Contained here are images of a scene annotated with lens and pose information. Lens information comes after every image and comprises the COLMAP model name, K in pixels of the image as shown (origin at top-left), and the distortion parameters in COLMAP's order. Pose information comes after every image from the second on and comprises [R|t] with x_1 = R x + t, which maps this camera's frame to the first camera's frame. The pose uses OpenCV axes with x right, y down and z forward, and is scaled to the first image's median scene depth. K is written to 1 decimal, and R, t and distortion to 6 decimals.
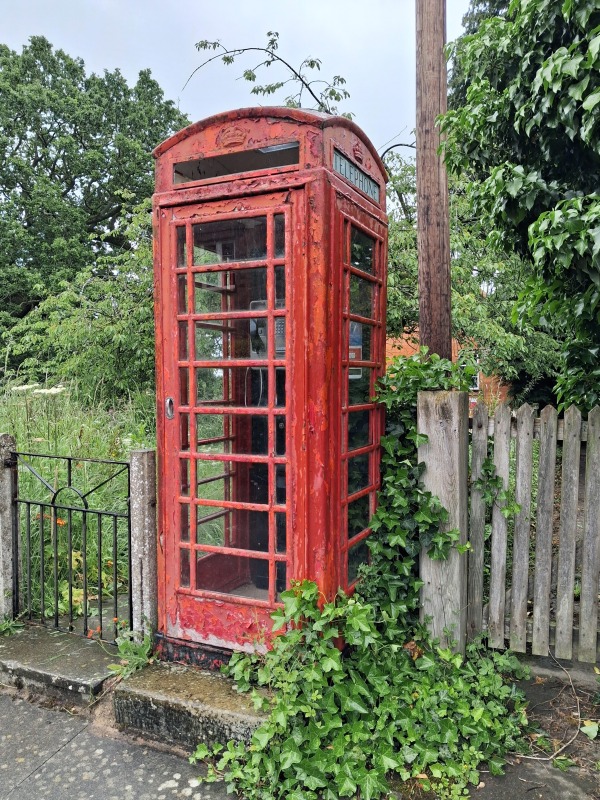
lens RADIAL K [[627.0, 0, 302.8], [0, 627.0, 415.1], [0, 0, 1]] dist [0.077215, -0.181040]
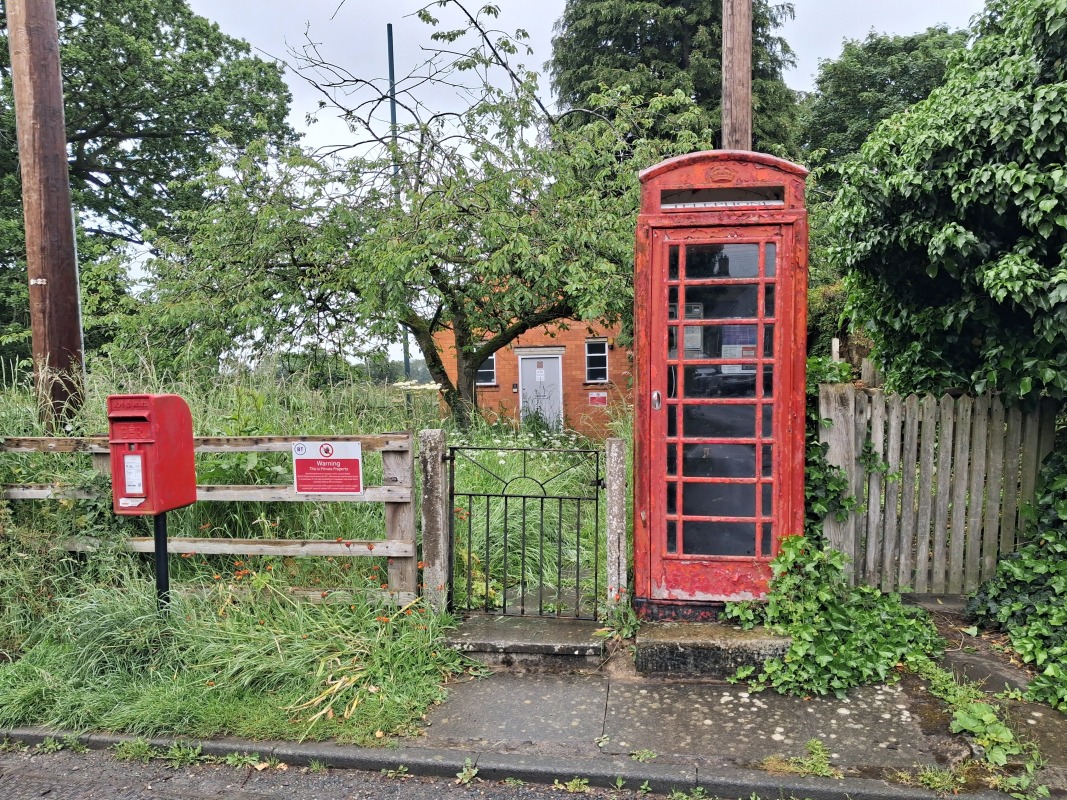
lens RADIAL K [[836.3, 0, 532.9], [0, 836.3, 414.6], [0, 0, 1]] dist [0.077215, -0.181040]
pose [[0.950181, -0.019399, 0.311094, -0.920723], [0.018884, 0.999811, 0.004668, 0.003792], [-0.311126, 0.001439, 0.950368, -0.398895]]
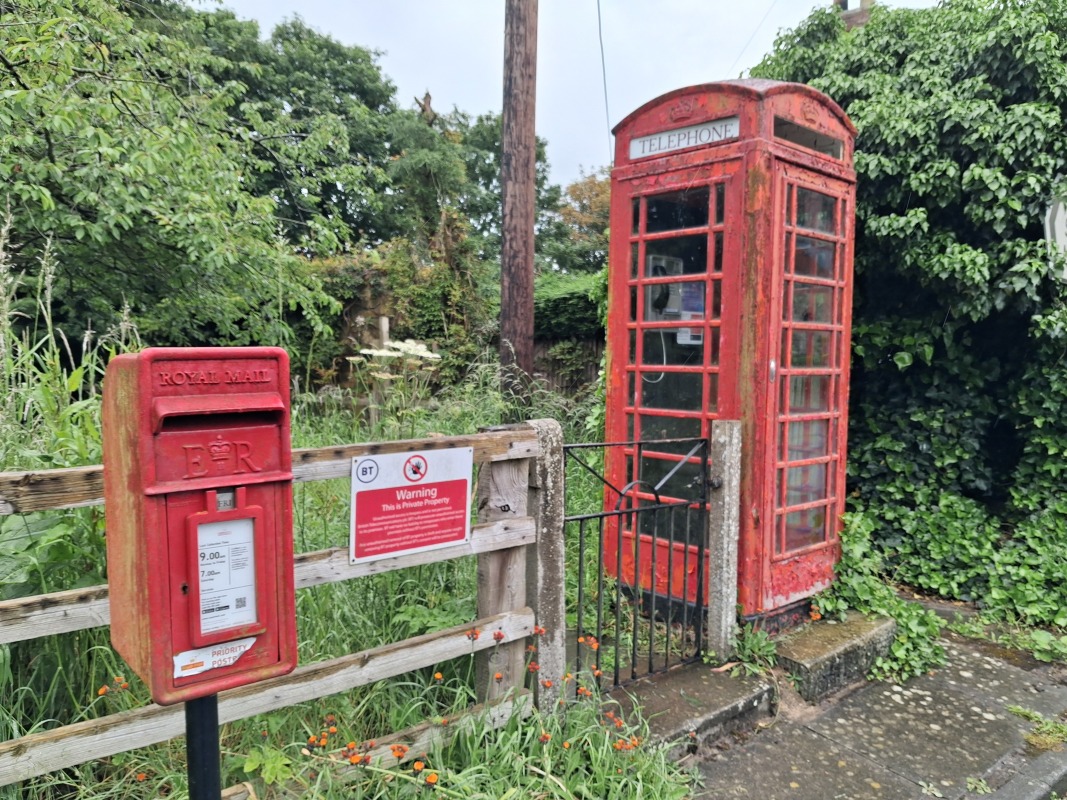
lens RADIAL K [[852.2, 0, 557.0], [0, 852.2, 418.7], [0, 0, 1]] dist [0.003526, -0.005305]
pose [[0.347331, -0.057157, 0.935999, -1.548909], [0.037521, 0.998189, 0.047031, -0.011060], [-0.936992, 0.018784, 0.348847, 0.865717]]
